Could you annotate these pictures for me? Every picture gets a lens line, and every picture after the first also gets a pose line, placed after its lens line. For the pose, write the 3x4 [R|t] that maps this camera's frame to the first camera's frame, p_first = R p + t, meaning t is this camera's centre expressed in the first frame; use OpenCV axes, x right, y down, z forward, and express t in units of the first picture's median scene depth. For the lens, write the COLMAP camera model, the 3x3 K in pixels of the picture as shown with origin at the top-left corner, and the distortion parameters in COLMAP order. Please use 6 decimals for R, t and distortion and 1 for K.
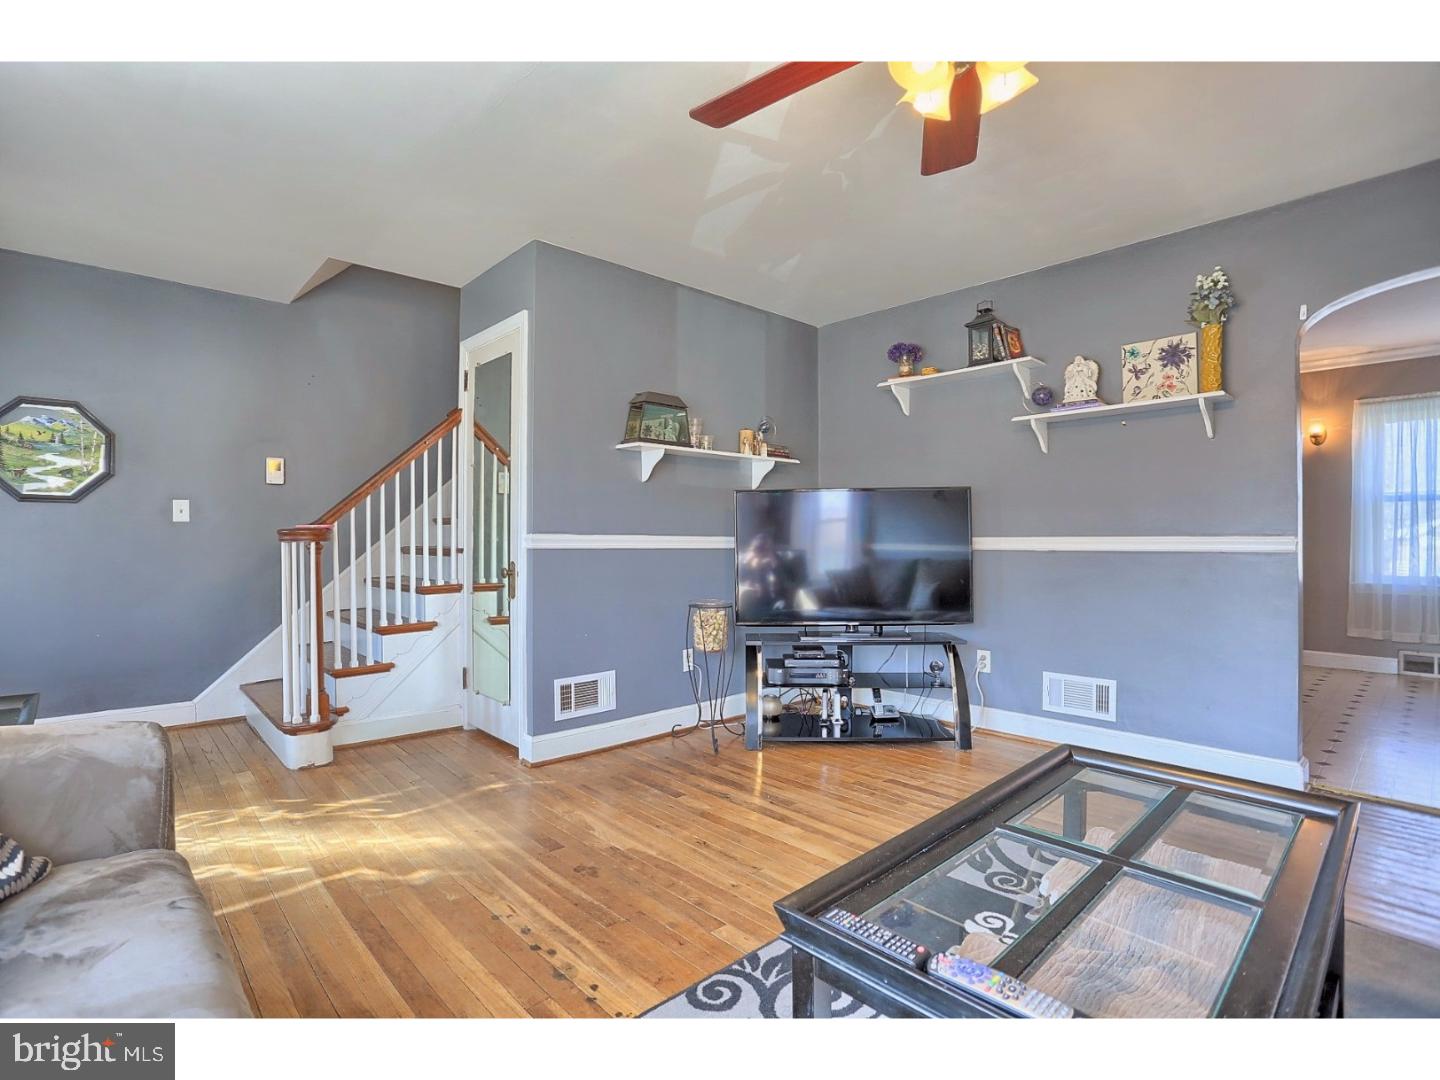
lens RADIAL K [[702.1, 0, 703.5], [0, 702.1, 532.3], [0, 0, 1]] dist [-0.073609, 0.029320]
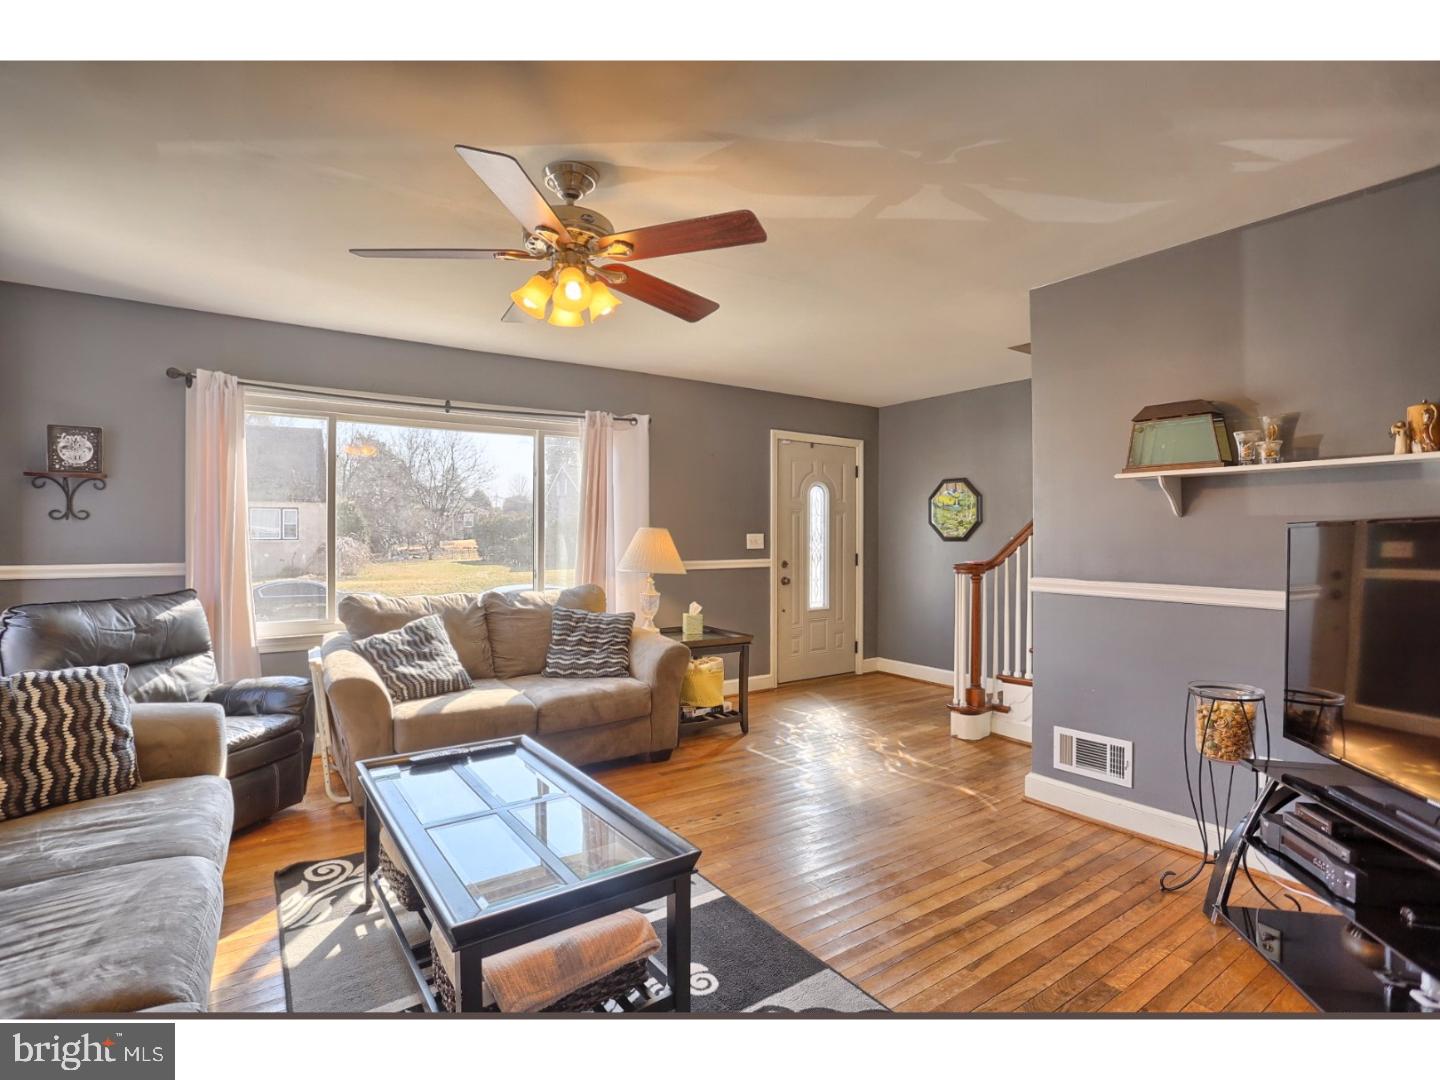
lens RADIAL K [[697.9, 0, 720.0], [0, 697.9, 540.0], [0, 0, 1]] dist [-0.088591, 0.033991]
pose [[-0.125019, 0.004945, -0.992142, 0.853412], [0.006364, 0.999971, 0.004182, -0.063301], [0.992134, -0.005791, -0.125047, 0.693246]]
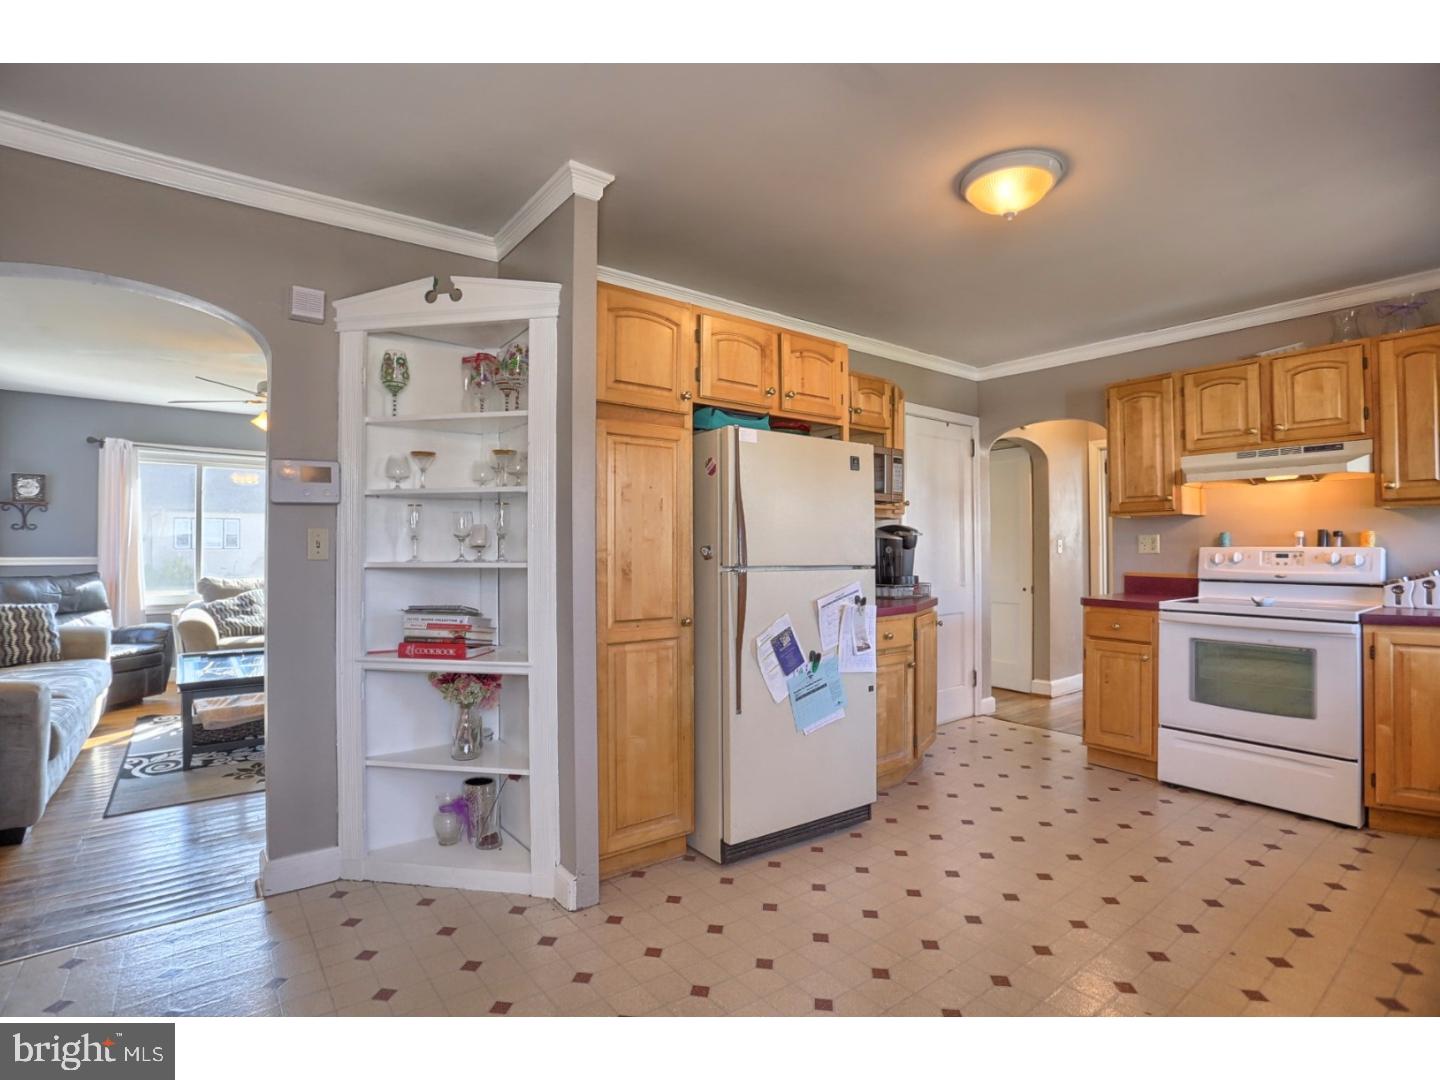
lens RADIAL K [[702.1, 0, 703.5], [0, 702.1, 532.3], [0, 0, 1]] dist [-0.073609, 0.029320]
pose [[-0.087152, -0.022342, -0.995944, 1.626015], [0.005337, 0.999724, -0.022894, -0.035237], [0.996181, -0.007311, -0.087009, 1.570363]]
